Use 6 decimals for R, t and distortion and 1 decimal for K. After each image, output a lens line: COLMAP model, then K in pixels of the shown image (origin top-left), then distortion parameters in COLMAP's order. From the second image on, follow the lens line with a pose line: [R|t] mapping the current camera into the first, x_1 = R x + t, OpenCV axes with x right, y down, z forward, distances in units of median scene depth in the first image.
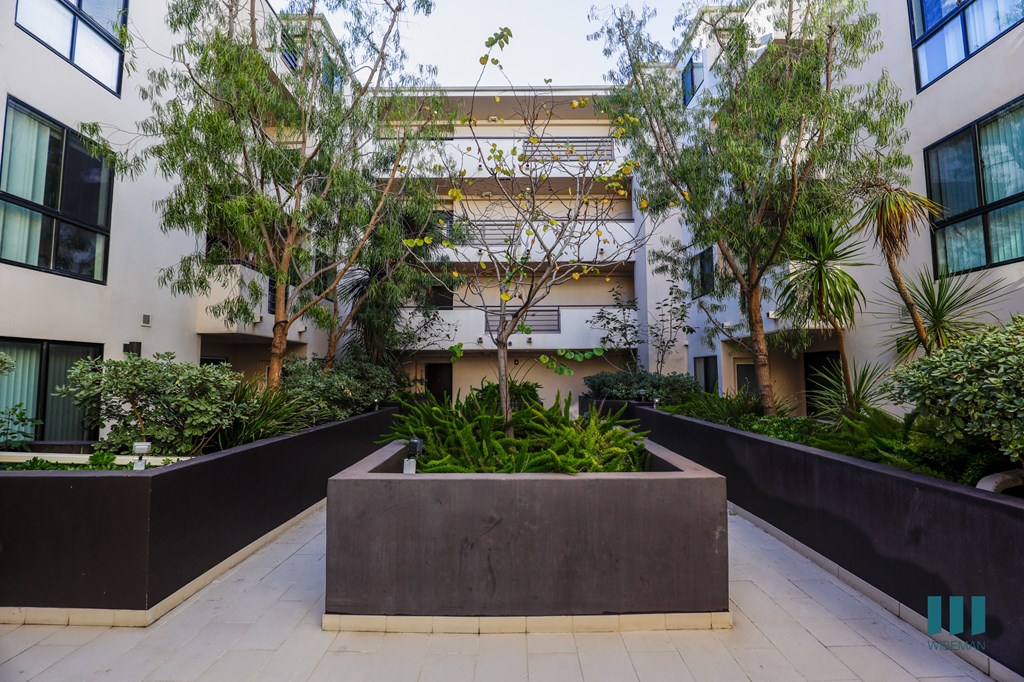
lens RADIAL K [[463.6, 0, 516.4], [0, 463.6, 342.0], [0, 0, 1]] dist [-0.011798, 0.000802]
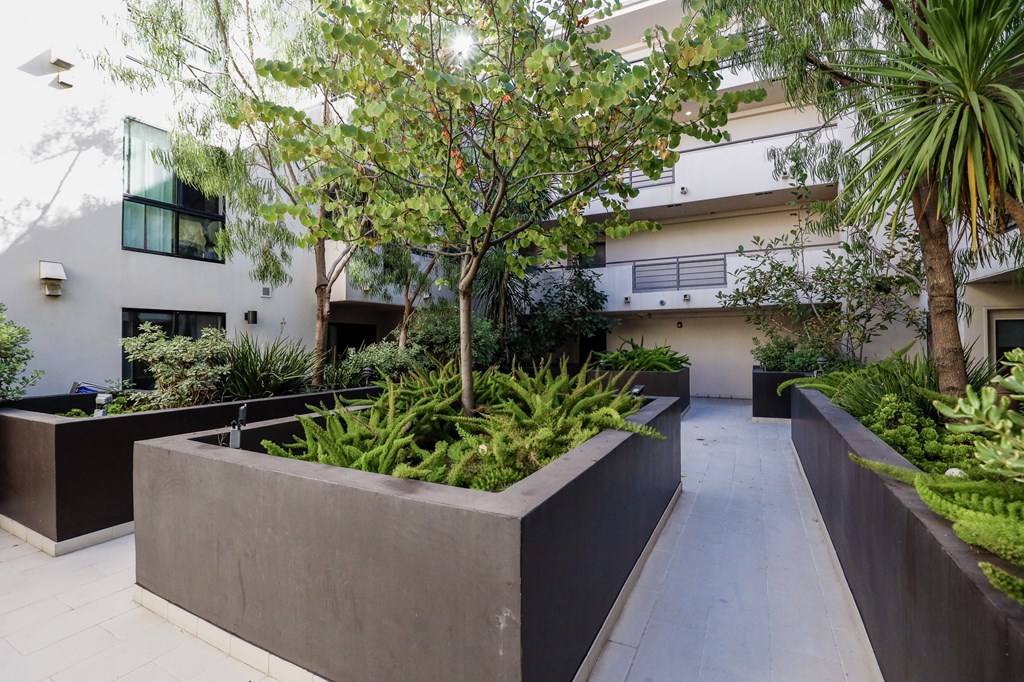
lens RADIAL K [[463.6, 0, 508.7], [0, 463.6, 335.4], [0, 0, 1]] dist [-0.011798, 0.000802]
pose [[0.877072, -0.009450, -0.480265, 0.438234], [0.035826, 0.998309, 0.045782, 0.042697], [0.479020, -0.057360, 0.875928, 0.353070]]
